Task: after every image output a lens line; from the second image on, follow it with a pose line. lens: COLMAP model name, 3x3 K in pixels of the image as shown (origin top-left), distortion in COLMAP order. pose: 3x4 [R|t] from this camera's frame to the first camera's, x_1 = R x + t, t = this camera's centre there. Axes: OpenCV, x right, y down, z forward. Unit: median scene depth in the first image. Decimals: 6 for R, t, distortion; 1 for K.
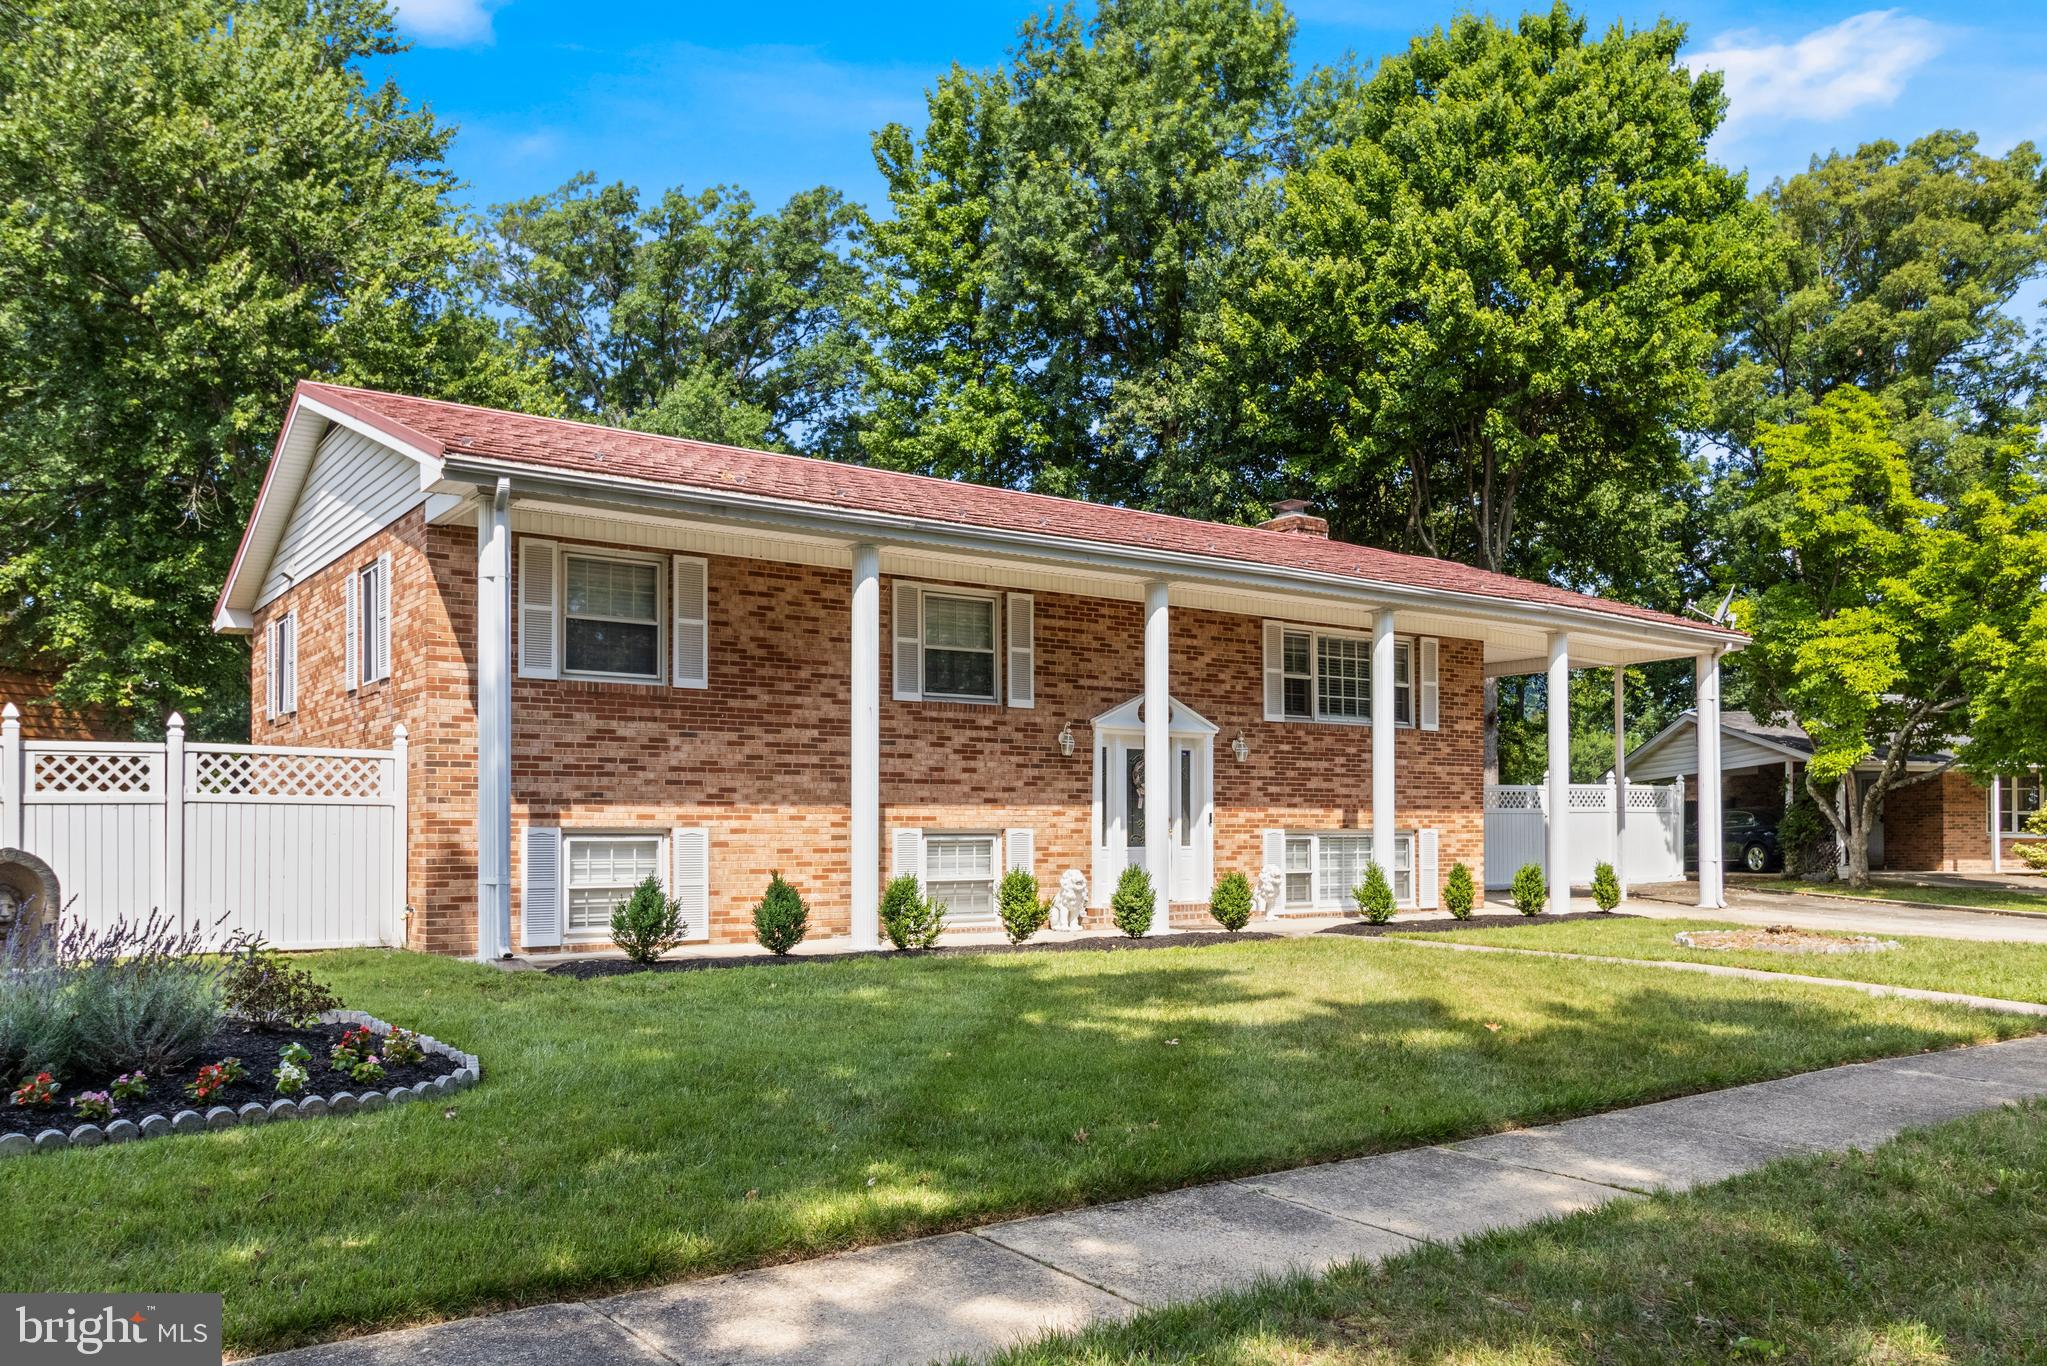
lens RADIAL K [[1571.2, 0, 1007.6], [0, 1571.2, 928.0], [0, 0, 1]] dist [0.005292, -0.007908]
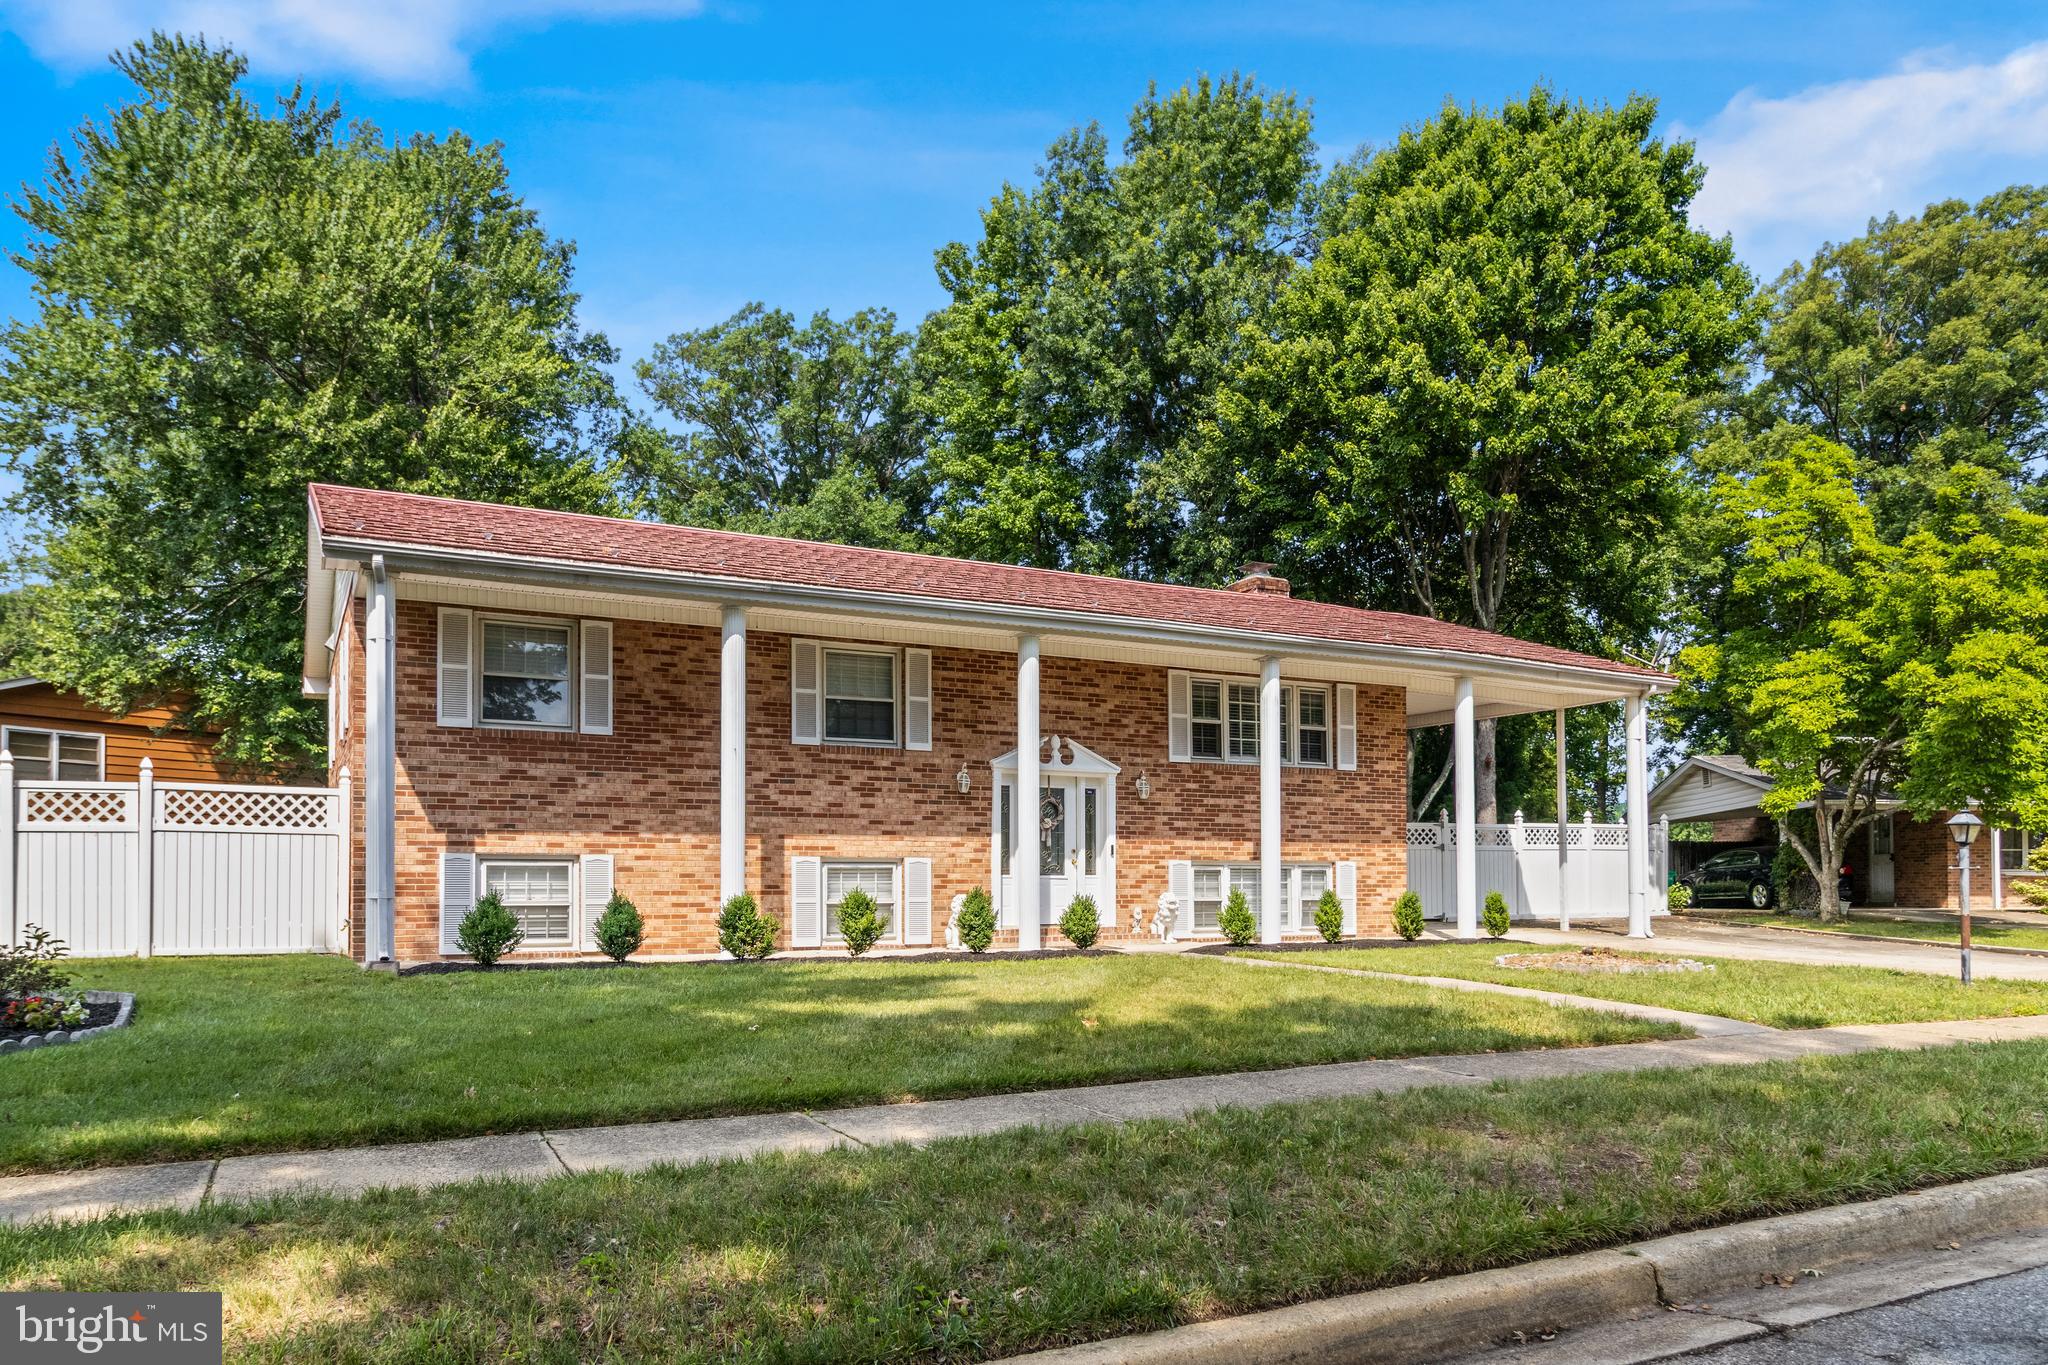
lens RADIAL K [[1408.5, 0, 1003.5], [0, 1408.5, 958.2], [0, 0, 1]] dist [0.004235, -0.006987]
pose [[0.989974, 0.009285, -0.140943, 0.188277], [-0.010065, 0.999938, -0.004816, 0.011342], [0.140889, 0.006187, 0.990006, 0.010958]]
